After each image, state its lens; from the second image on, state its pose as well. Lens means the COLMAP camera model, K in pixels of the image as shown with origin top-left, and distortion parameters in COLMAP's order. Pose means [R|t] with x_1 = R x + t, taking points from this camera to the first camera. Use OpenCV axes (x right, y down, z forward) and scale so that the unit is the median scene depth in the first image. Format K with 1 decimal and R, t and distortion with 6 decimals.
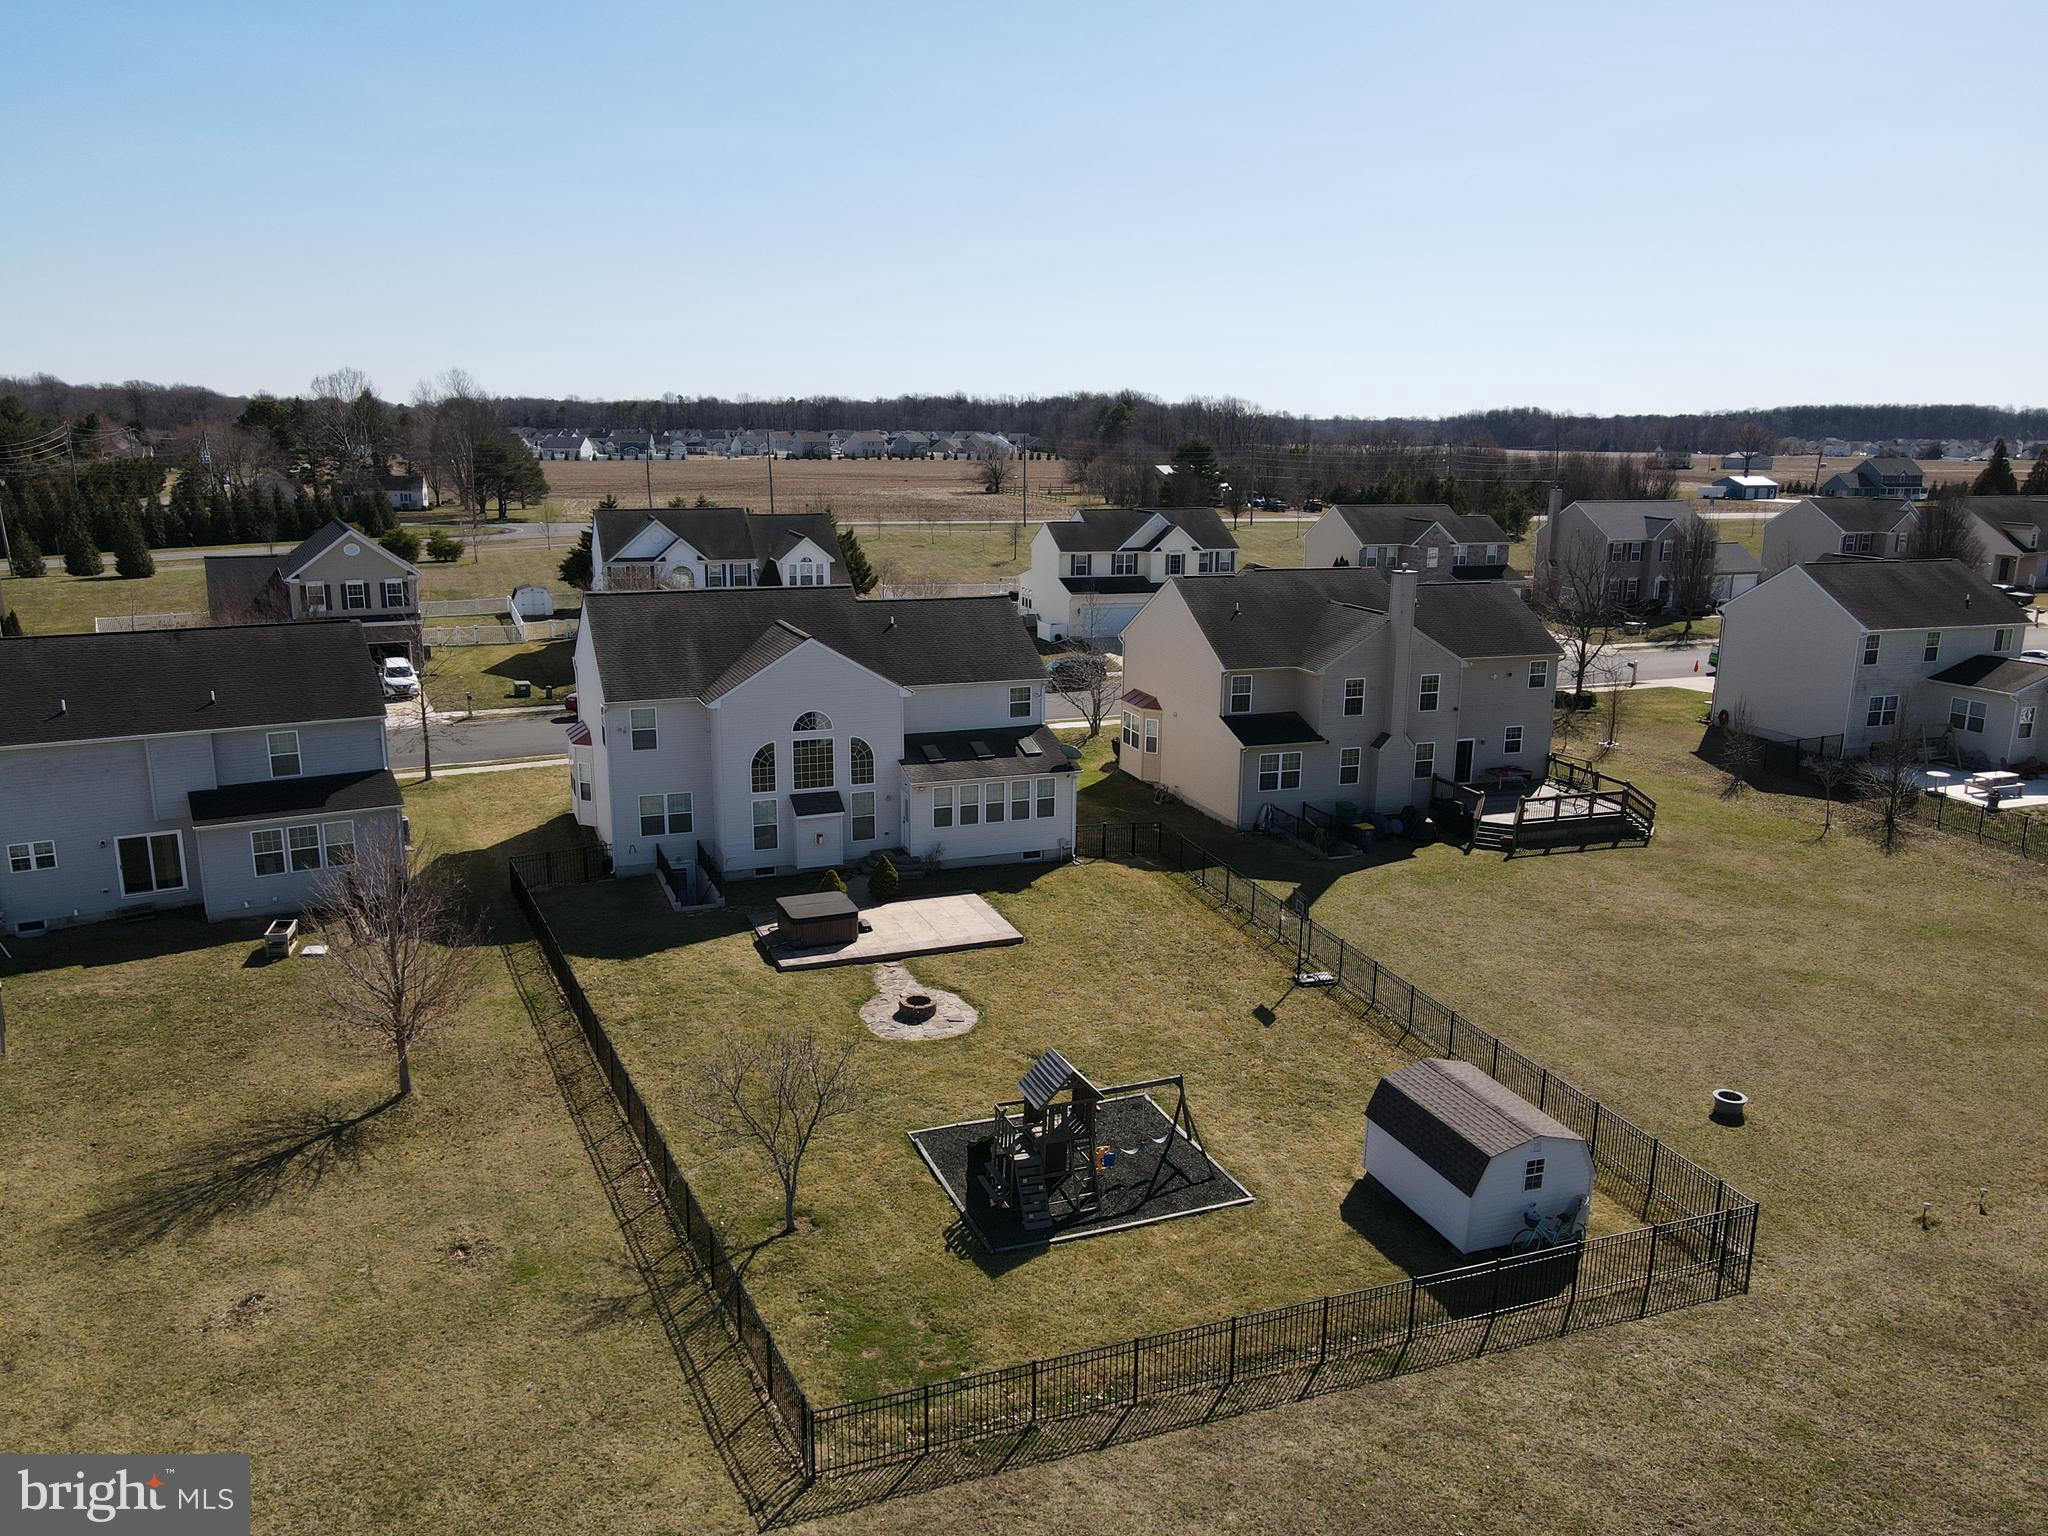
lens RADIAL K [[1510.9, 0, 1028.5], [0, 1510.9, 783.0], [0, 0, 1]] dist [-0.011522, 0.041726]
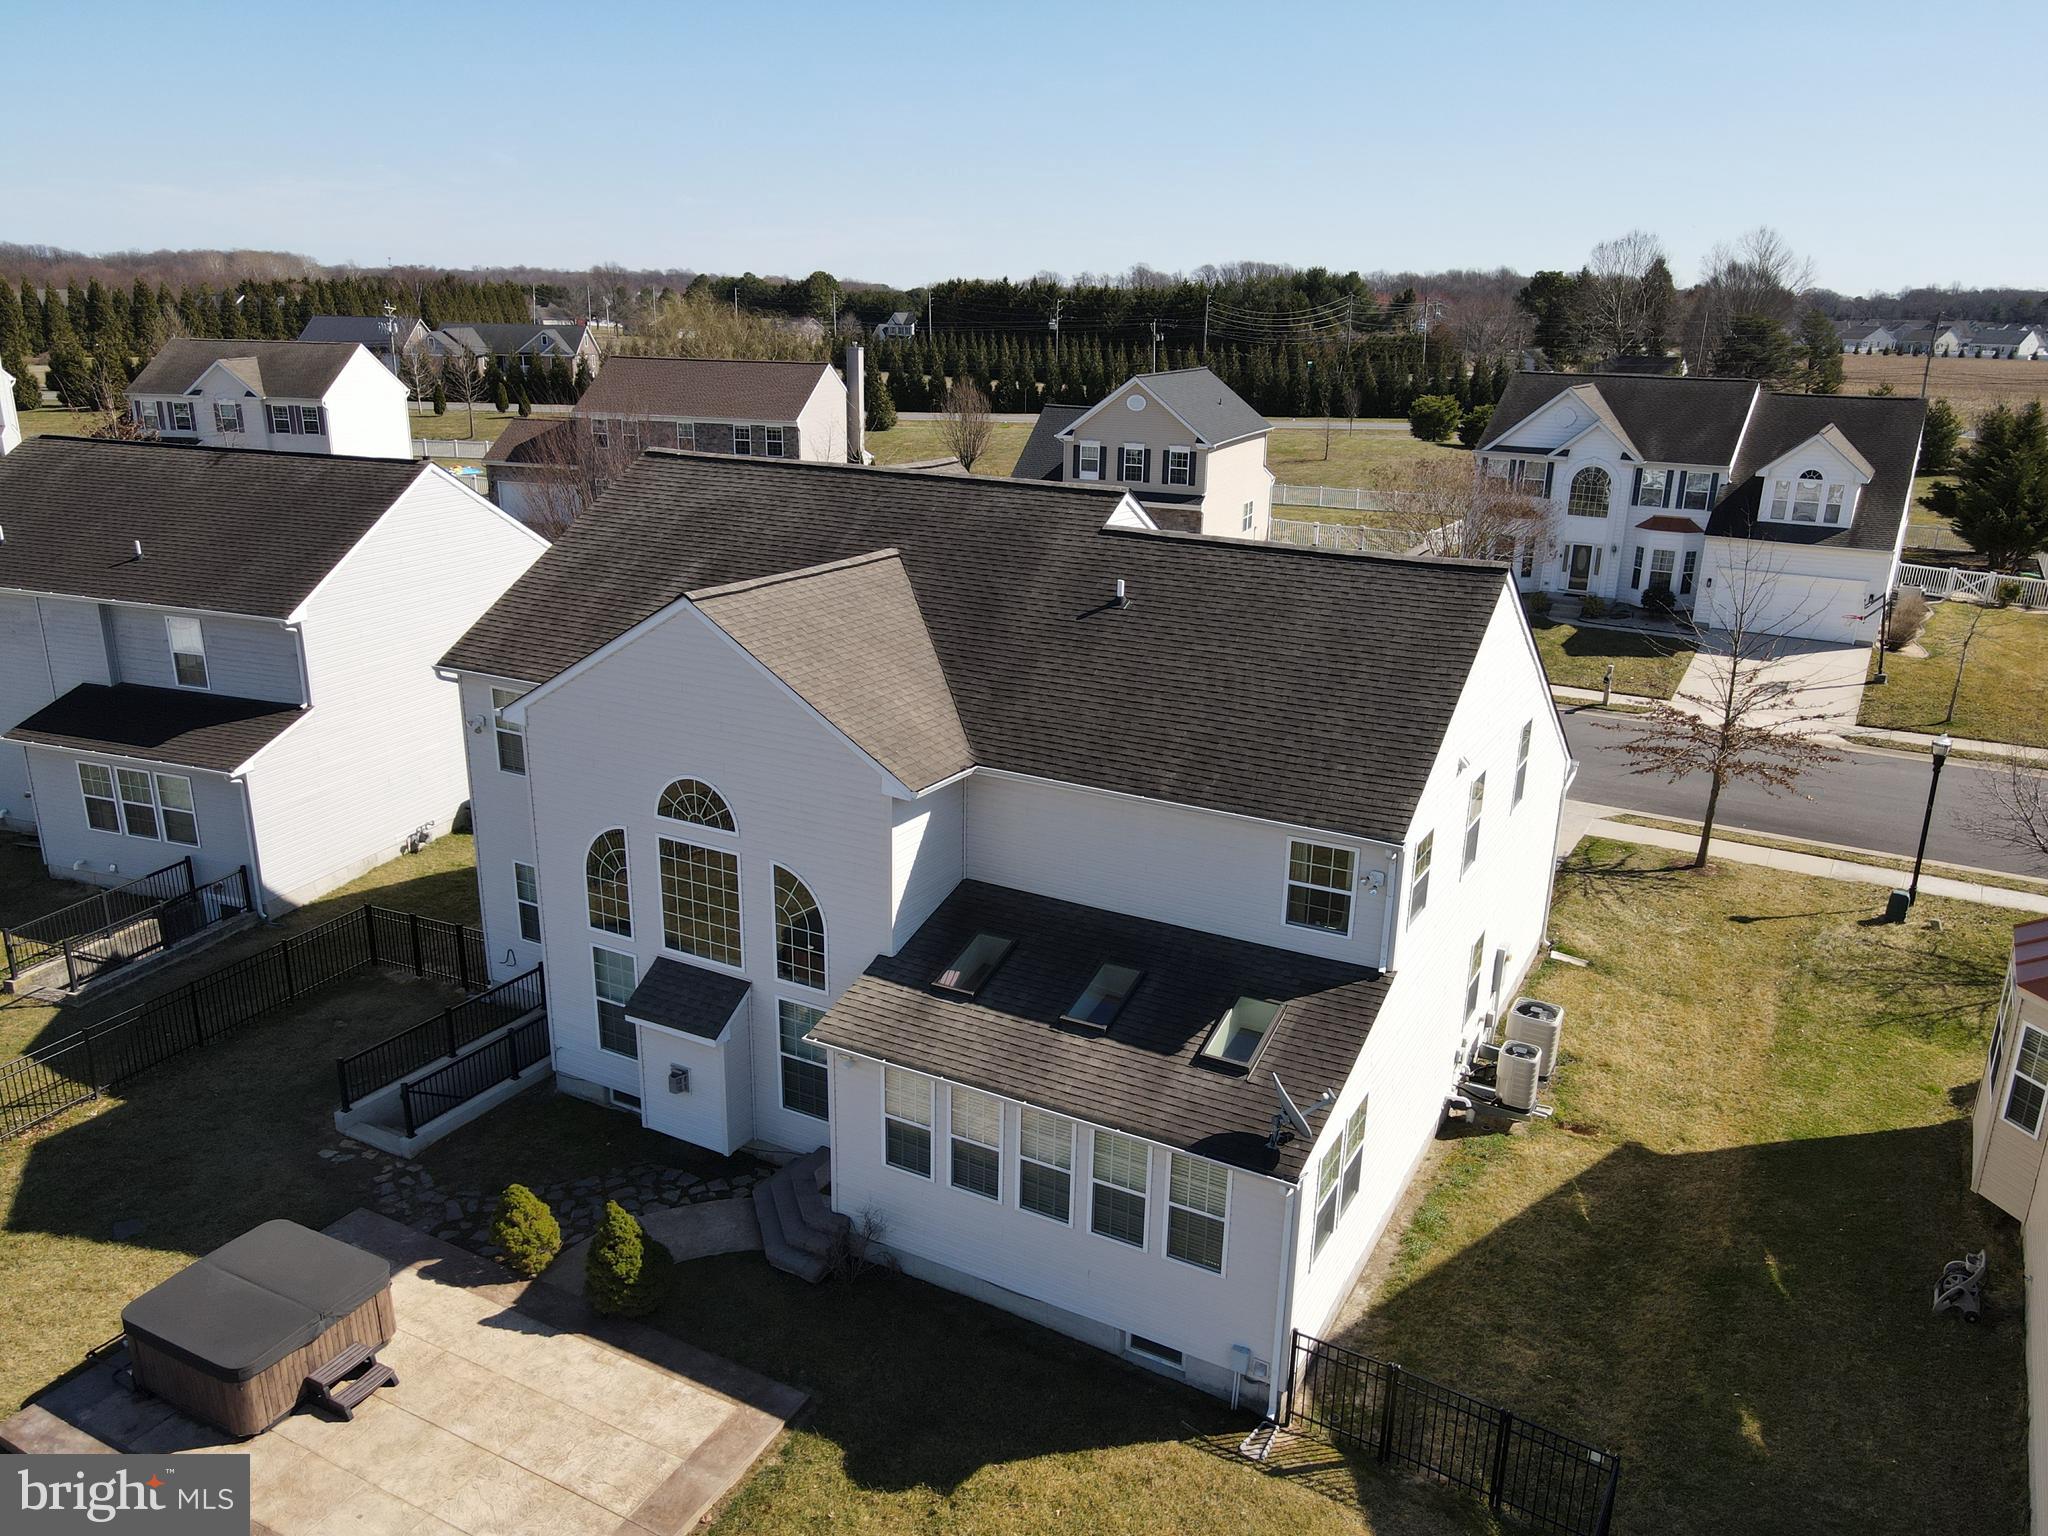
lens RADIAL K [[1508.0, 0, 1027.0], [0, 1508.0, 784.8], [0, 0, 1]] dist [0.005910, 0.009566]
pose [[0.636450, 0.240176, -0.732971, 0.201301], [-0.193200, 0.969631, 0.149966, -0.118828], [0.746729, 0.046164, 0.663524, 0.770738]]
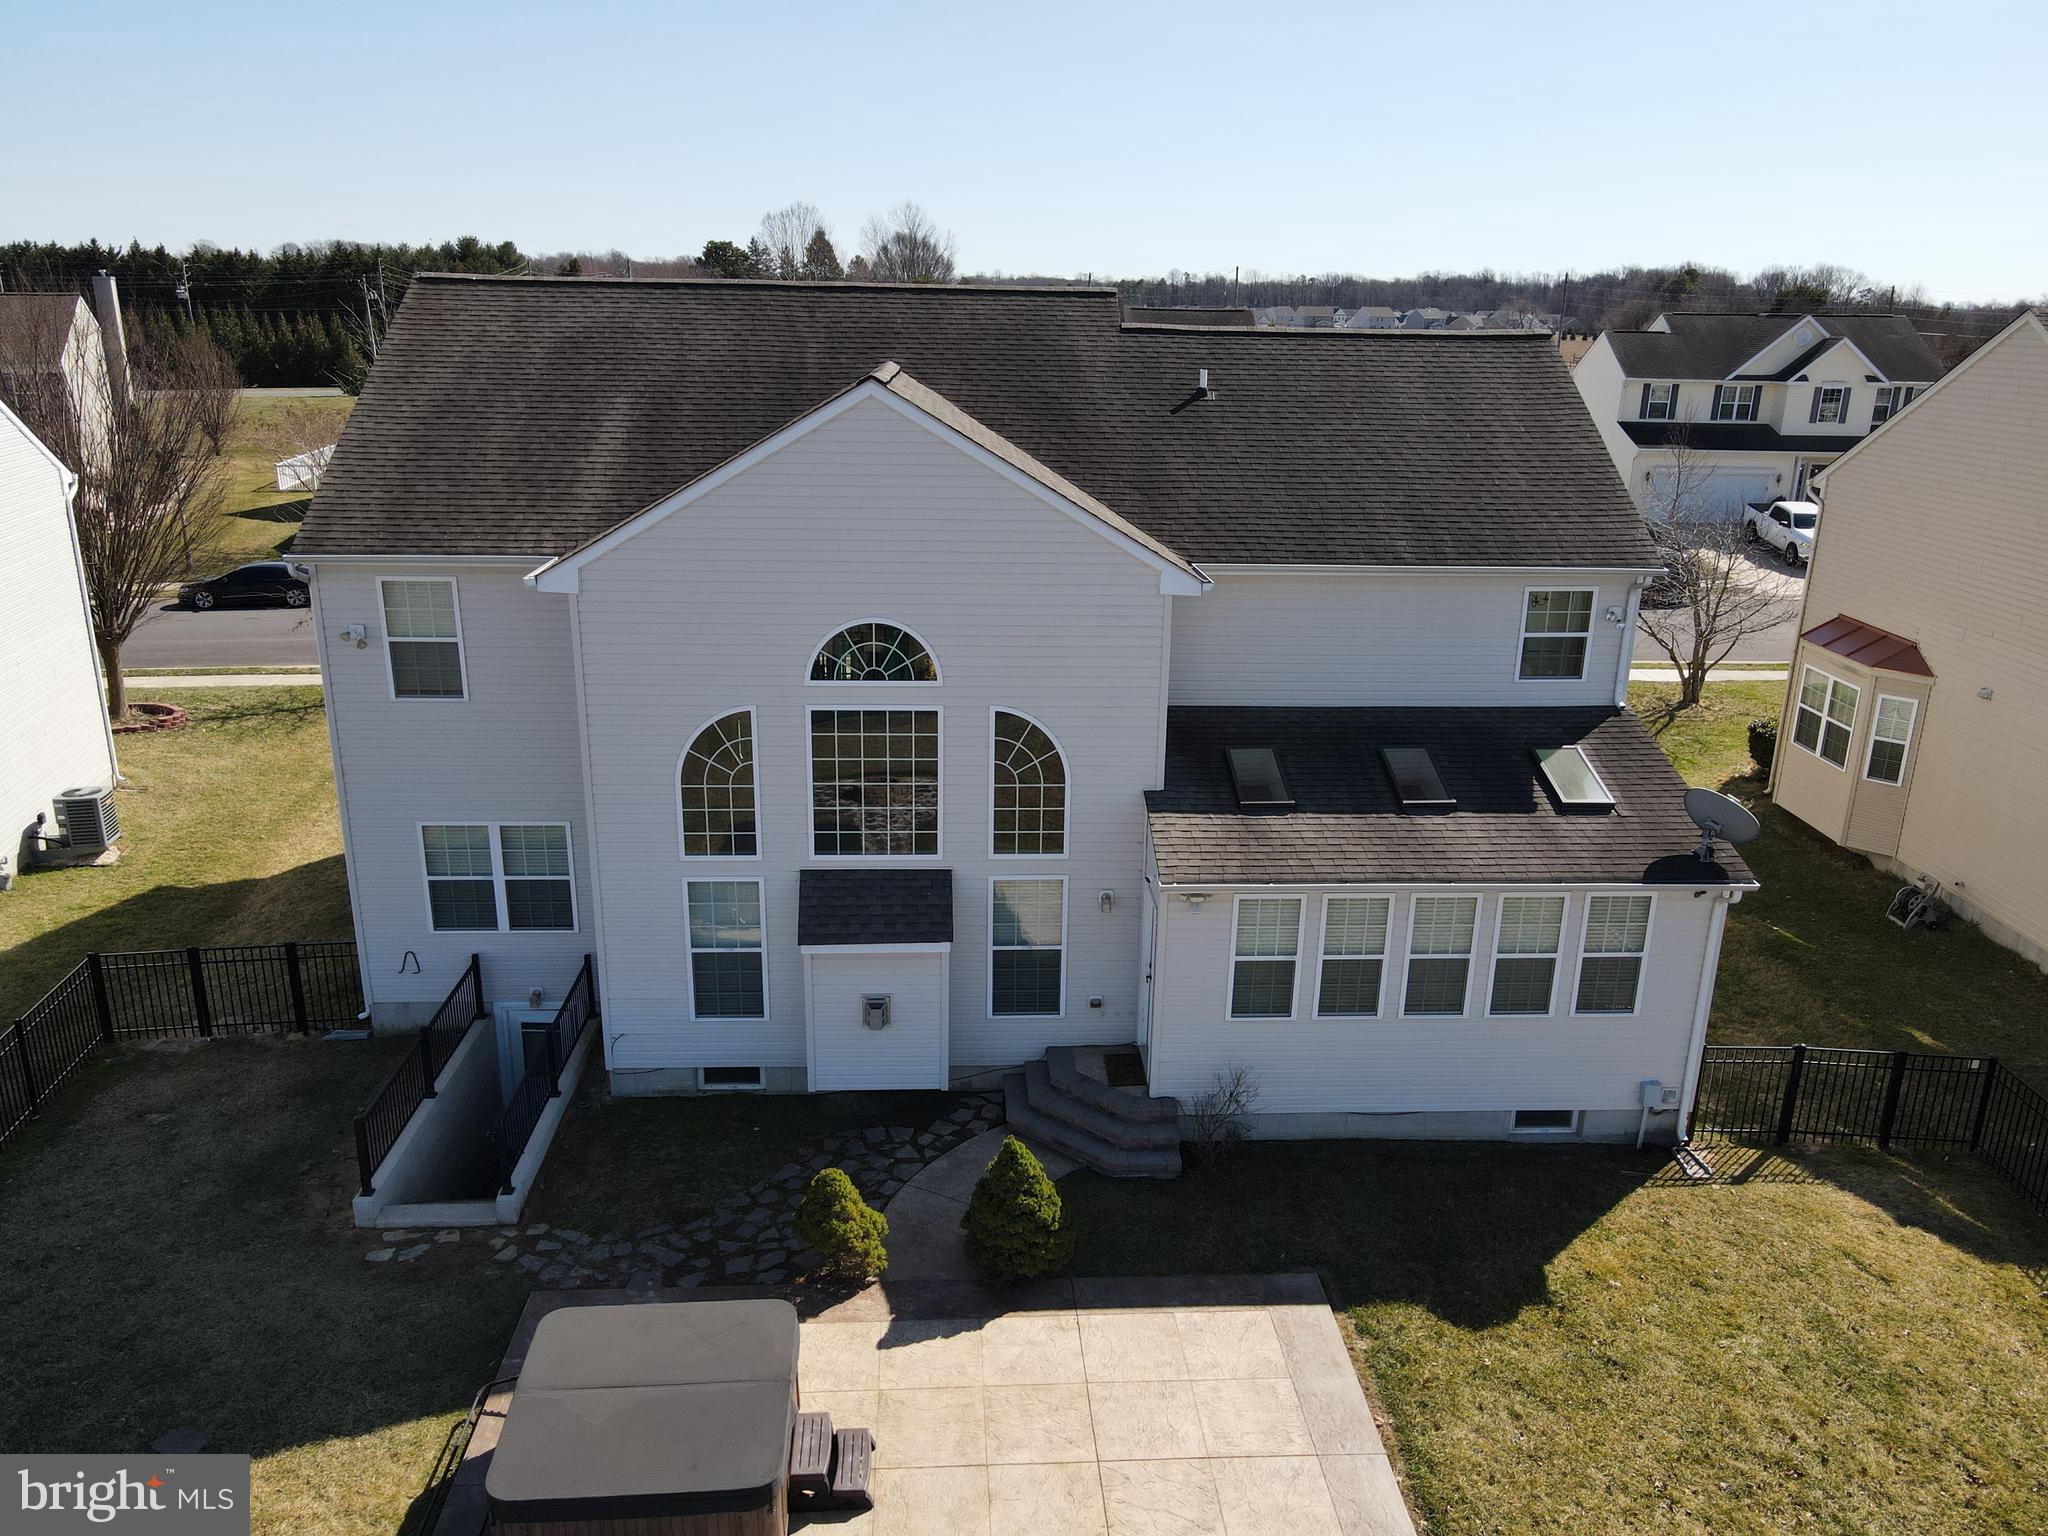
lens RADIAL K [[1510.9, 0, 1028.5], [0, 1510.9, 783.0], [0, 0, 1]] dist [-0.011522, 0.041726]
pose [[0.947571, 0.103432, -0.302344, -0.012293], [-0.082586, 0.993289, 0.080971, -0.040646], [0.308690, -0.051756, 0.949754, 0.681951]]
